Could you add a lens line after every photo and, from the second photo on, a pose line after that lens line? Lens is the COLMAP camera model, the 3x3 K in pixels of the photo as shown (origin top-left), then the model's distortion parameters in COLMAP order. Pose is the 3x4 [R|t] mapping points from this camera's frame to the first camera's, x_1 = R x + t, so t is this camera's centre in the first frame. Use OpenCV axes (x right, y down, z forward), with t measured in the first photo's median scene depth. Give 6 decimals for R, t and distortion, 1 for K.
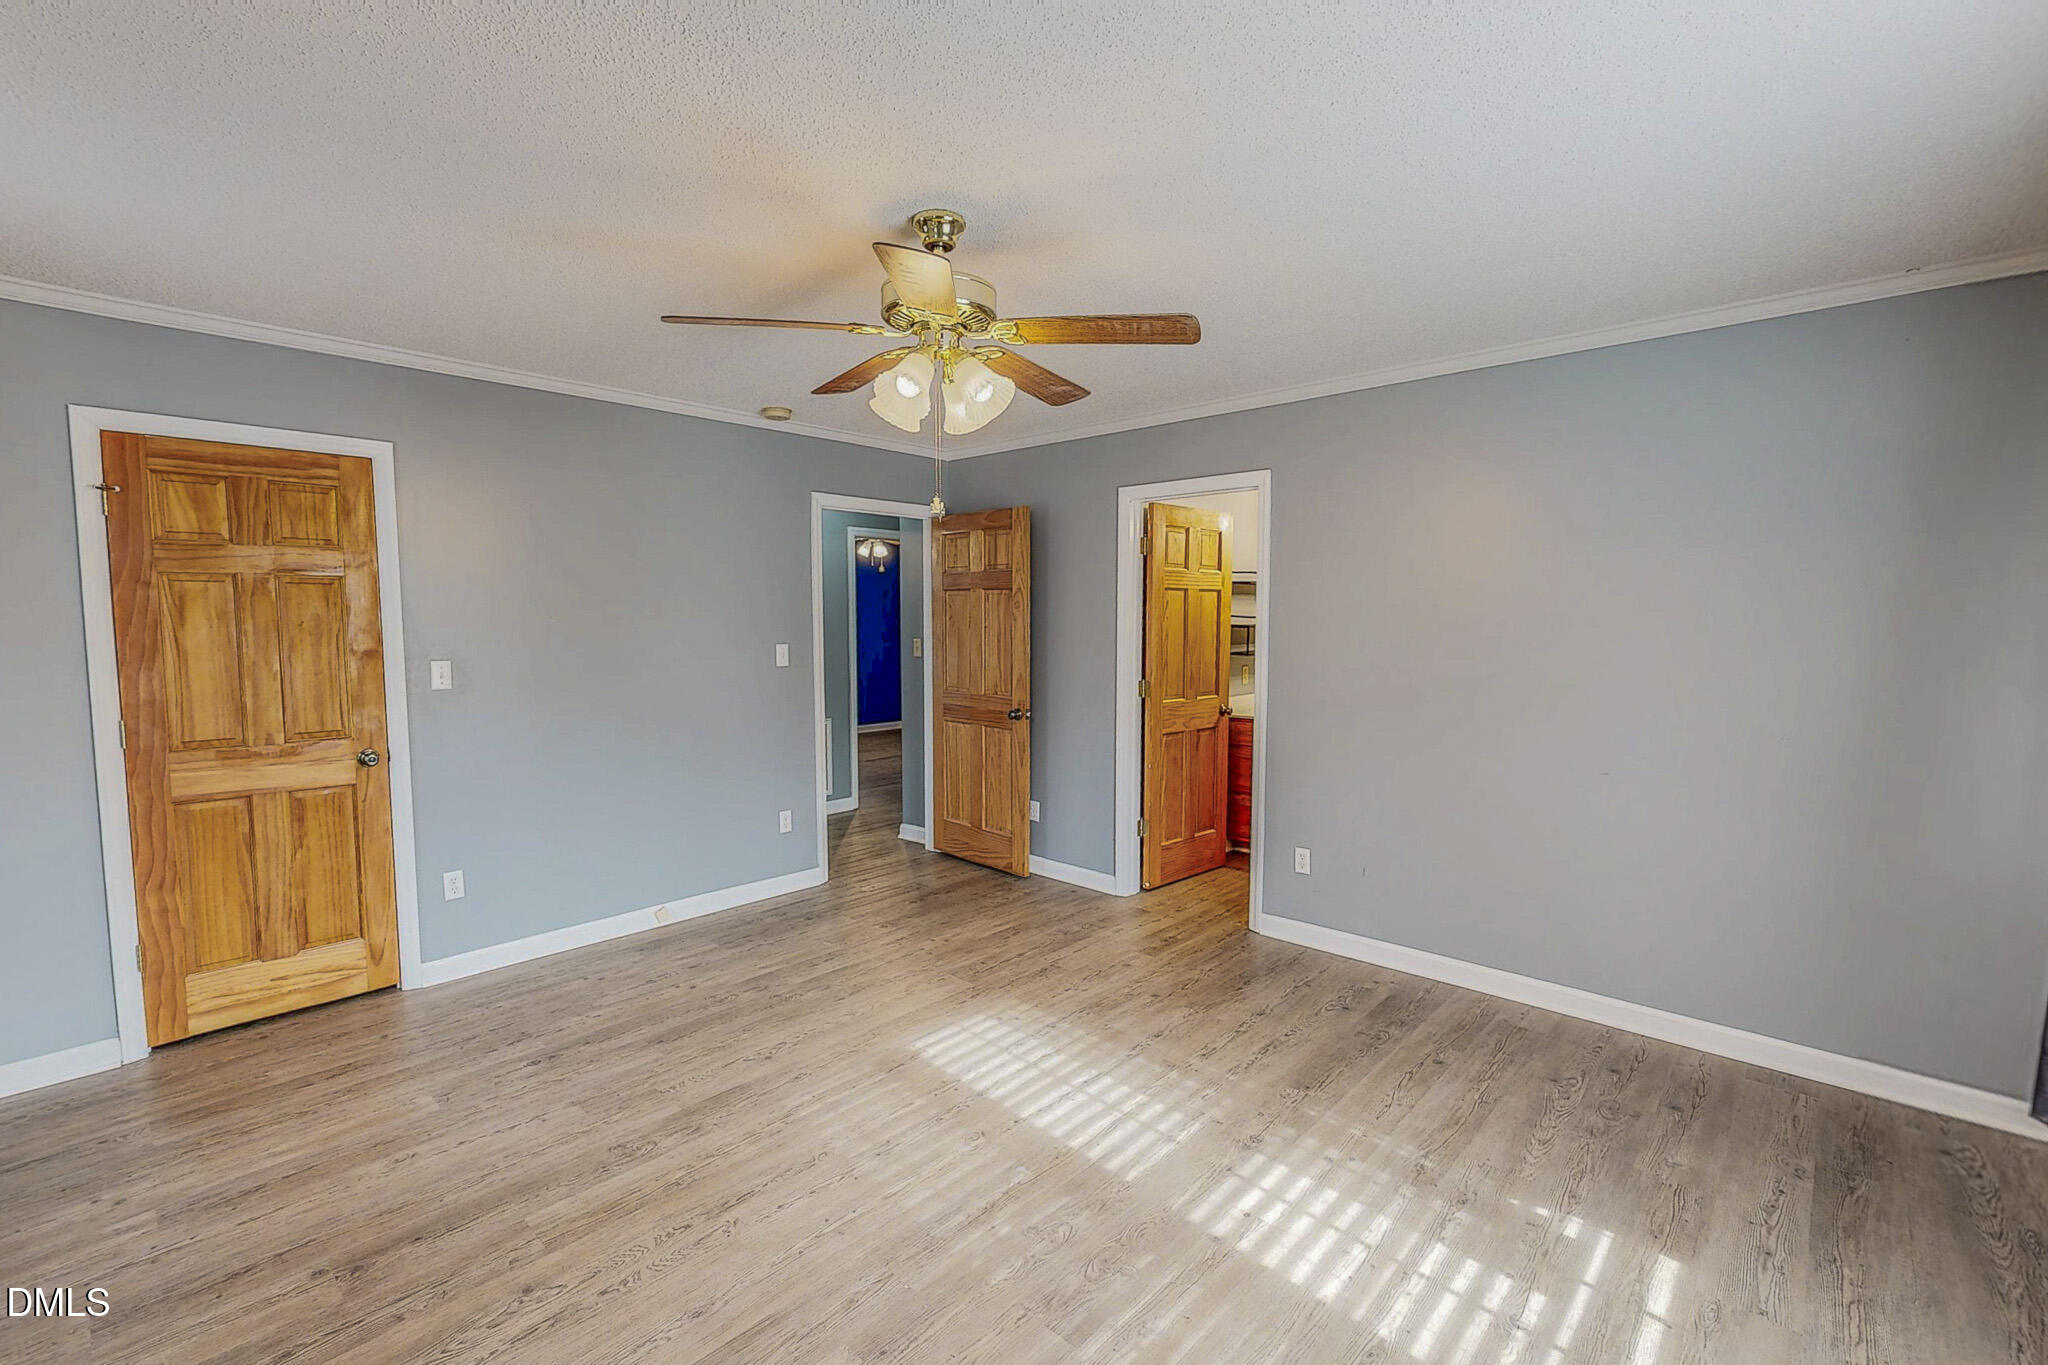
lens RADIAL K [[885.9, 0, 1025.5], [0, 885.9, 686.2], [0, 0, 1]] dist [0.000053, 0.000393]
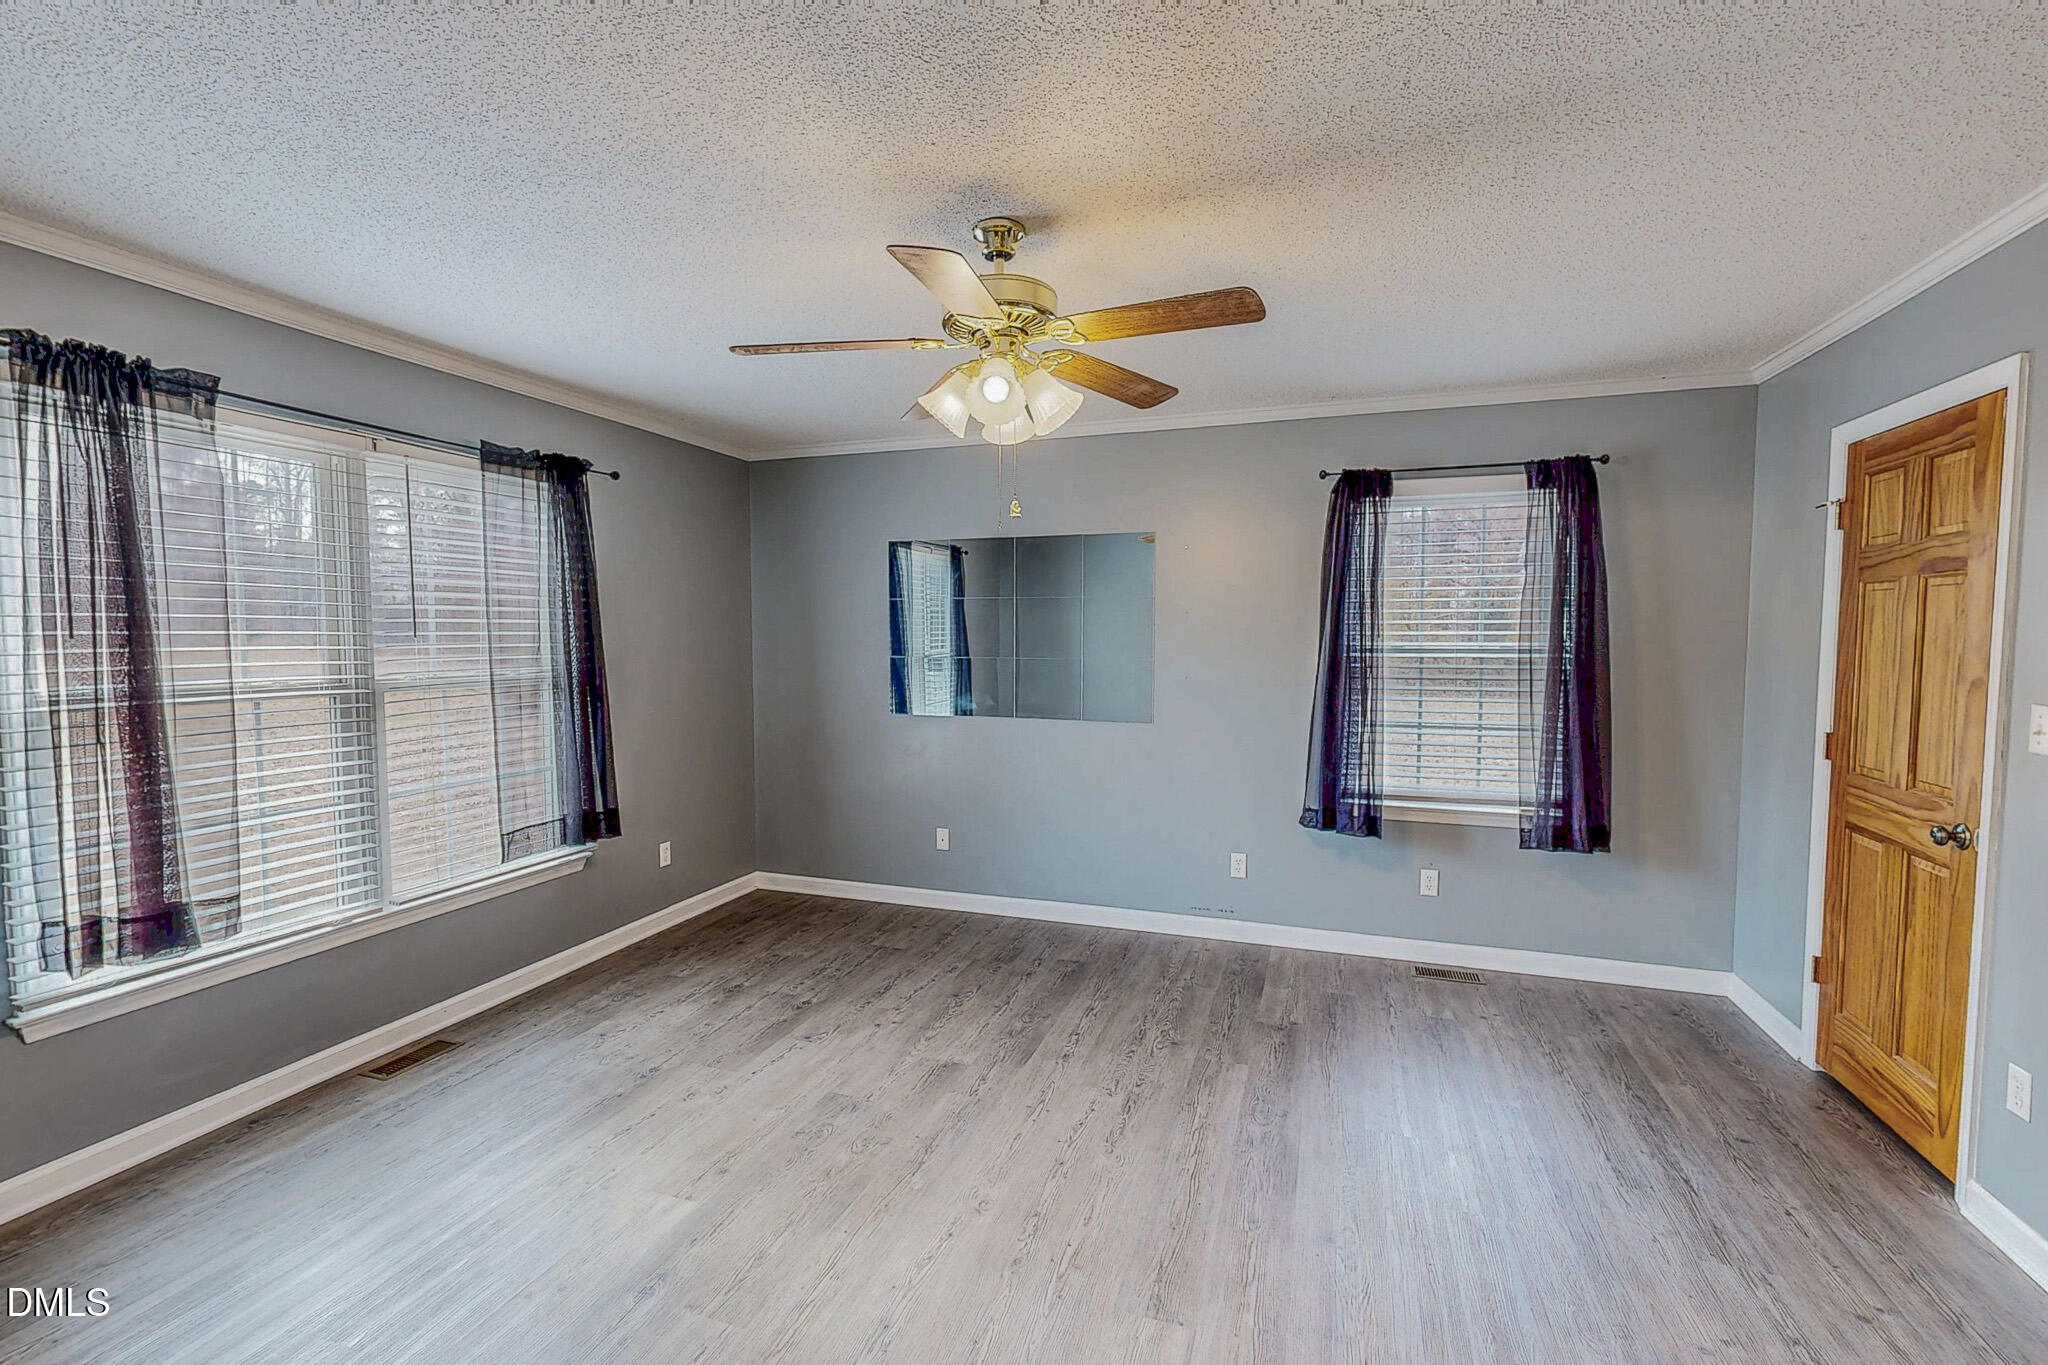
lens RADIAL K [[885.9, 0, 1025.5], [0, 885.9, 686.2], [0, 0, 1]] dist [0.000053, 0.000393]
pose [[-0.916646, 0.022877, -0.399045, 0.252813], [-0.031313, 0.991182, 0.128753, -0.132466], [0.398471, 0.130516, -0.907847, 1.777899]]
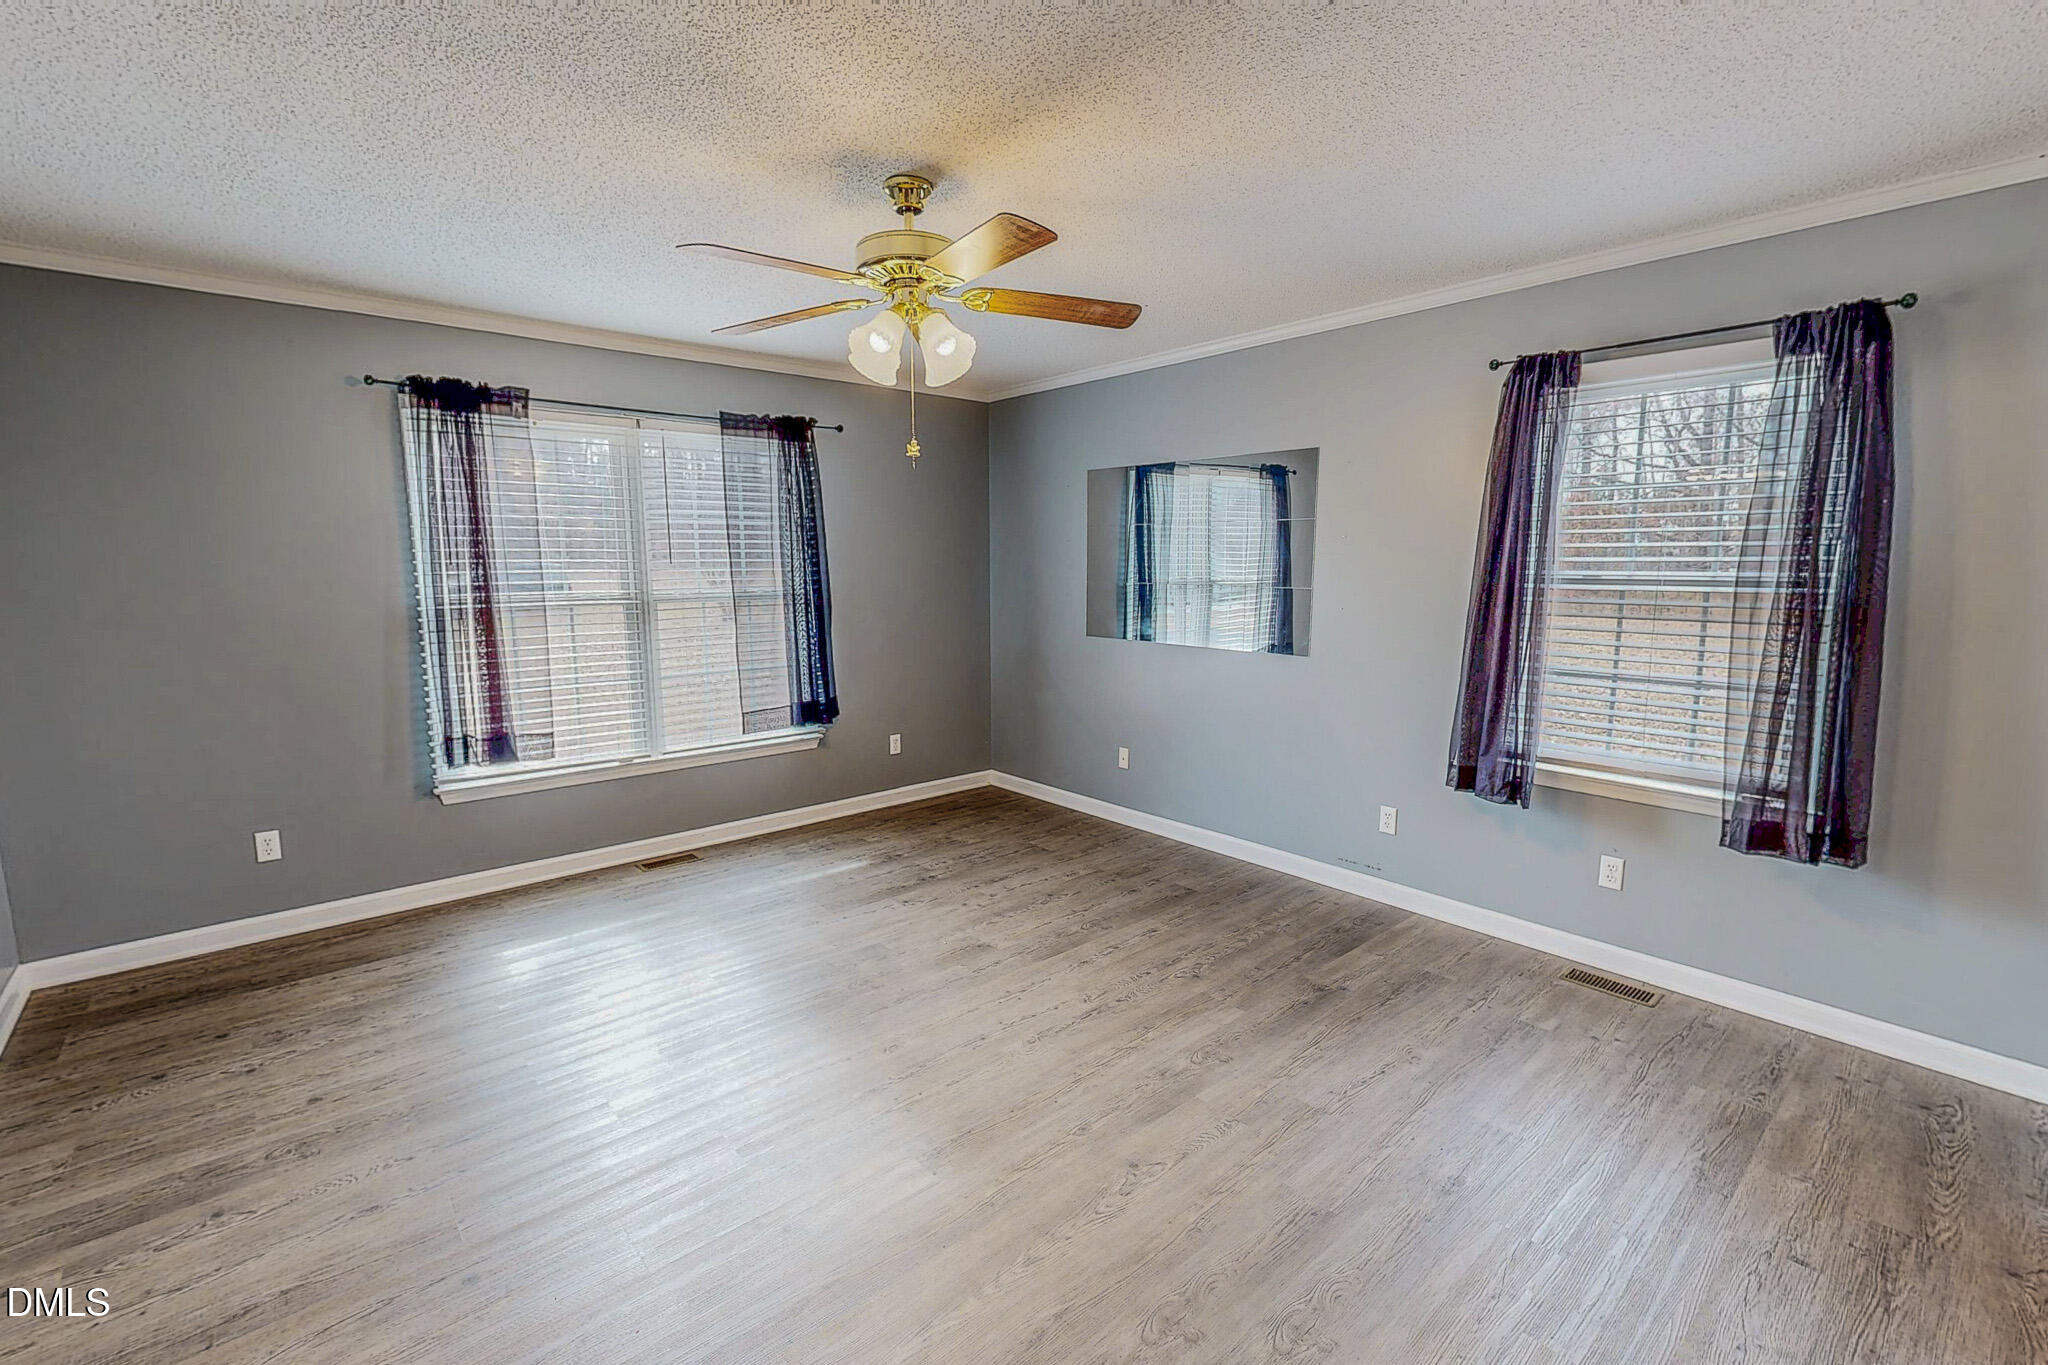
lens RADIAL K [[885.9, 0, 1025.5], [0, 885.9, 686.2], [0, 0, 1]] dist [0.000053, 0.000393]
pose [[-0.994419, -0.013744, 0.104601, -0.322923], [0.009564, 0.975651, 0.219120, -0.150841], [-0.105066, 0.218897, -0.970075, 1.937254]]
